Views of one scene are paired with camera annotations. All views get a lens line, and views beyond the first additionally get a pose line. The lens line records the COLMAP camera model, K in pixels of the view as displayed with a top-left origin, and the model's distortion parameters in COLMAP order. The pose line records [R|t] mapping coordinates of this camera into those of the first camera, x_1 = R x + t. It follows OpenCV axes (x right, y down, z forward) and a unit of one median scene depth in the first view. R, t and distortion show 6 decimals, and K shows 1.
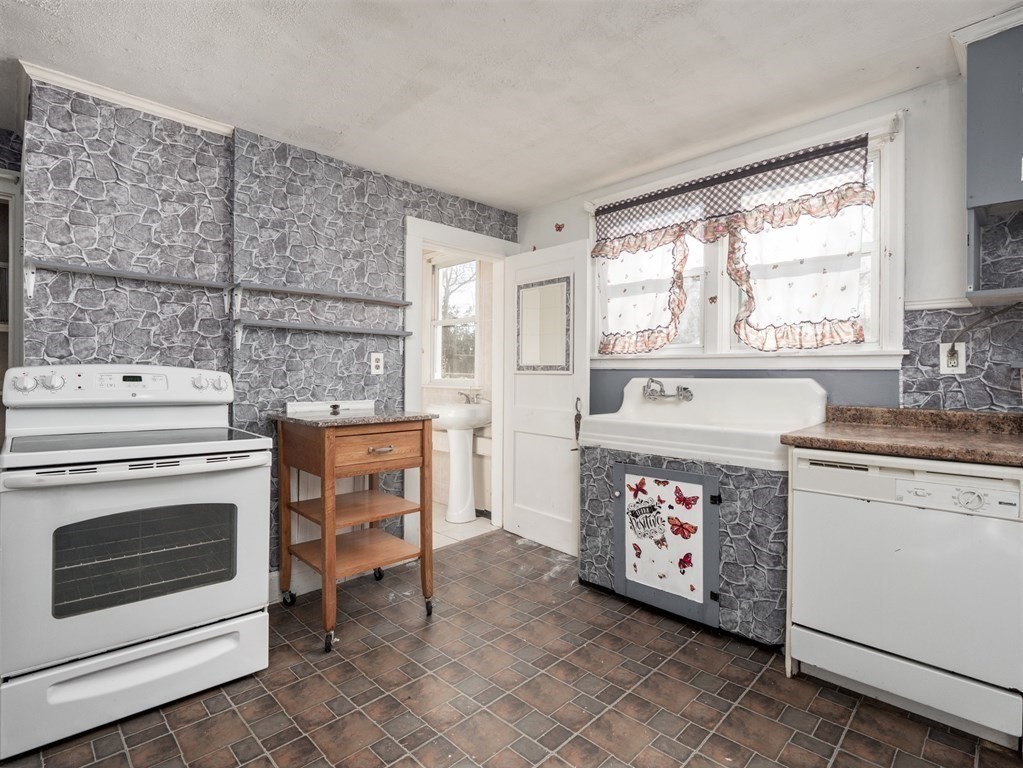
lens RADIAL K [[502.3, 0, 502.8], [0, 502.3, 380.0], [0, 0, 1]] dist [-0.011238, -0.002182]
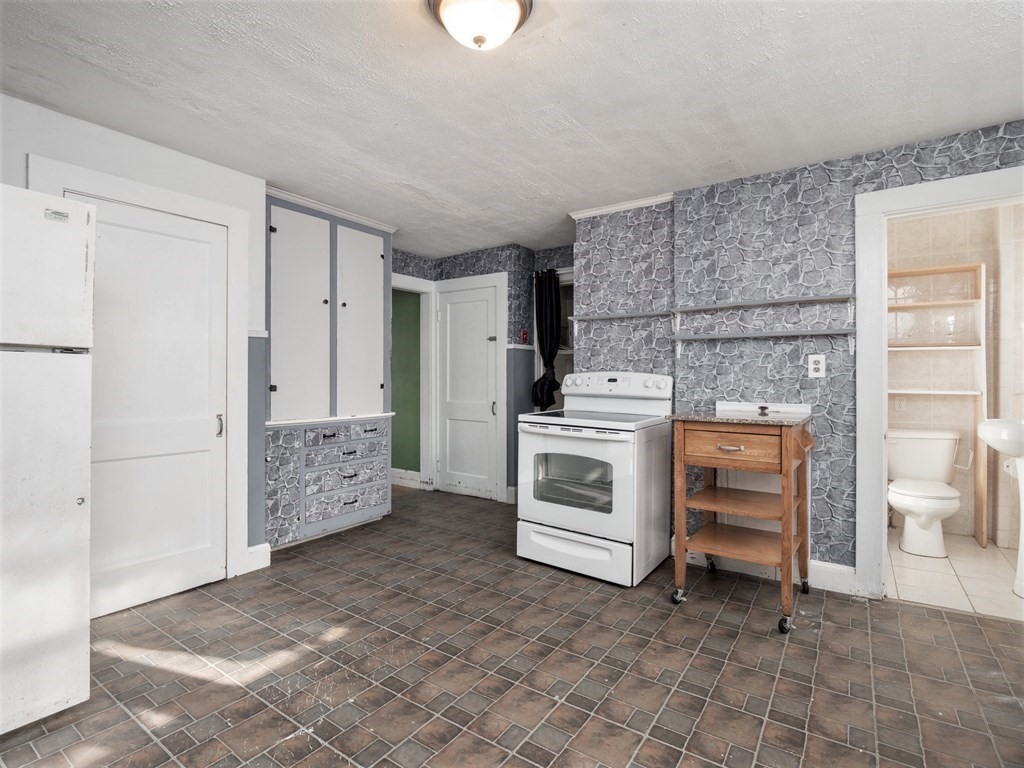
lens RADIAL K [[502.7, 0, 517.3], [0, 502.7, 376.6], [0, 0, 1]] dist [-0.011238, -0.002182]
pose [[0.199757, -0.002325, -0.979843, 0.687075], [-0.009142, 0.999949, -0.004236, -0.004814], [0.979803, 0.009804, 0.199726, 0.325488]]
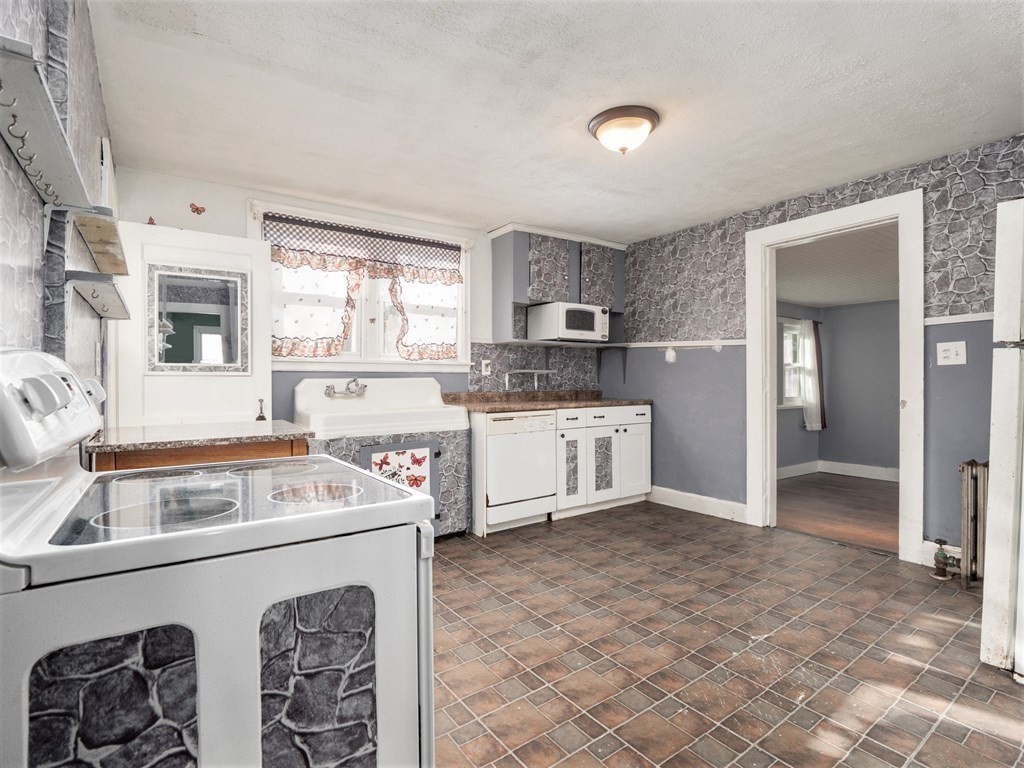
lens RADIAL K [[502.7, 0, 505.6], [0, 502.7, 383.3], [0, 0, 1]] dist [-0.011238, -0.002182]
pose [[0.169146, -0.014696, 0.985481, -0.985675], [0.015246, 0.999808, 0.012292, -0.000898], [-0.985473, 0.012946, 0.169337, 0.471767]]
